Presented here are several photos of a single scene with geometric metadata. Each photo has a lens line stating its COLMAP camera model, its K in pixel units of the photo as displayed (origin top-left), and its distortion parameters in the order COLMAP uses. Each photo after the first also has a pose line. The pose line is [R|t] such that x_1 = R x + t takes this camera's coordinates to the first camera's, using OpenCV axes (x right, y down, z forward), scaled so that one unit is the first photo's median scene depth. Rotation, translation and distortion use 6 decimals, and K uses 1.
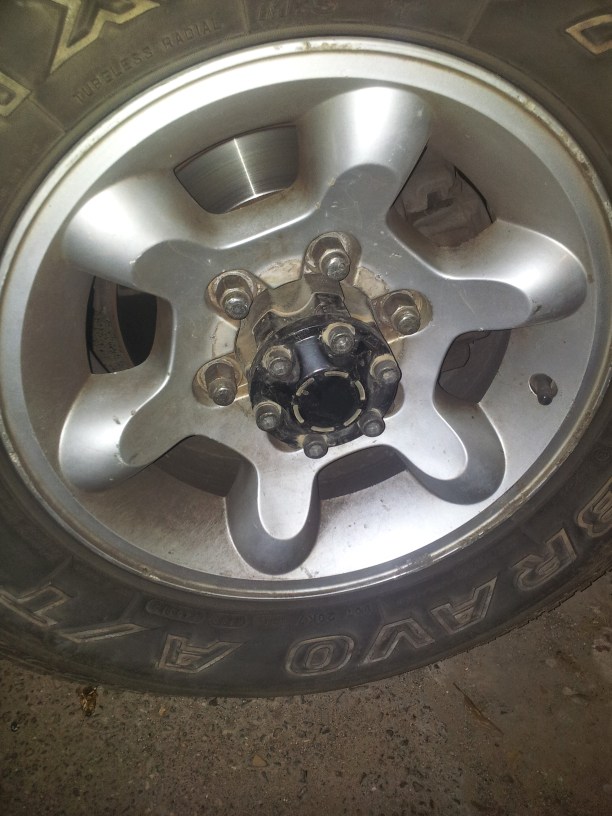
lens RADIAL K [[693.6, 0, 306.0], [0, 693.6, 408.0], [0, 0, 1]] dist [0.015593, -0.090973]
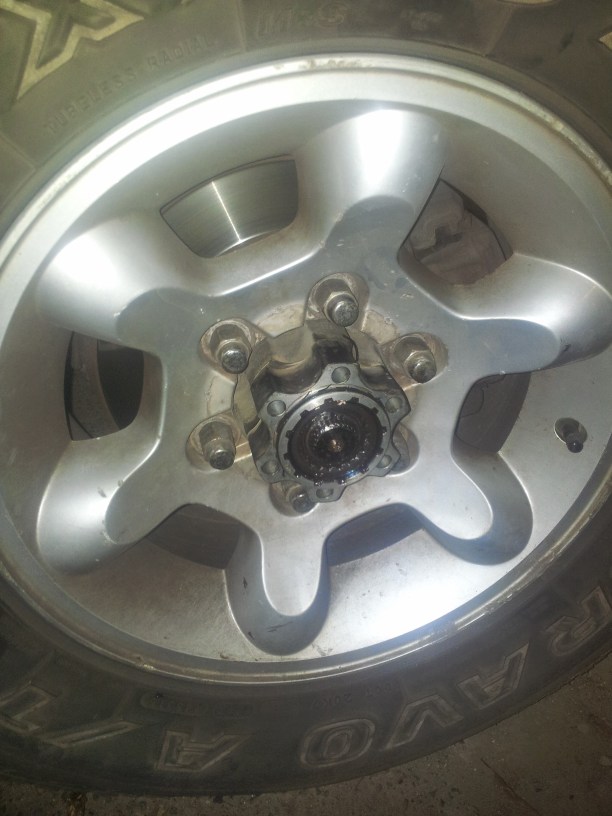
lens RADIAL K [[697.2, 0, 306.0], [0, 697.2, 408.0], [0, 0, 1]] dist [0.003564, -0.066704]
pose [[0.998627, -0.042550, 0.030543, -0.034519], [0.044392, 0.997065, -0.062383, -0.021575], [-0.027799, 0.063653, 0.997585, 0.097926]]
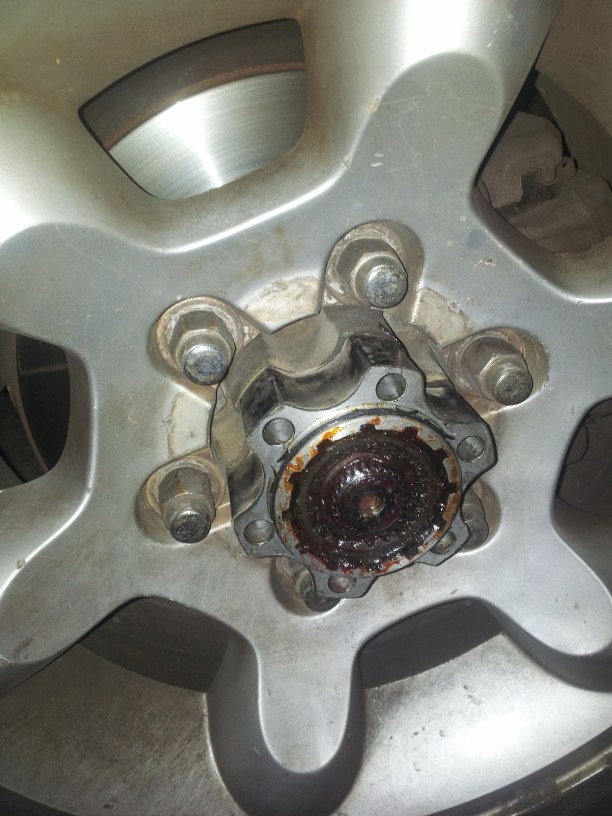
lens RADIAL K [[705.5, 0, 306.0], [0, 705.5, 408.0], [0, 0, 1]] dist [0.007506, -0.096169]
pose [[0.998977, -0.040741, -0.019613, -0.009467], [0.037132, 0.986691, -0.158310, -0.017181], [0.025801, 0.157420, 0.987195, 0.419761]]
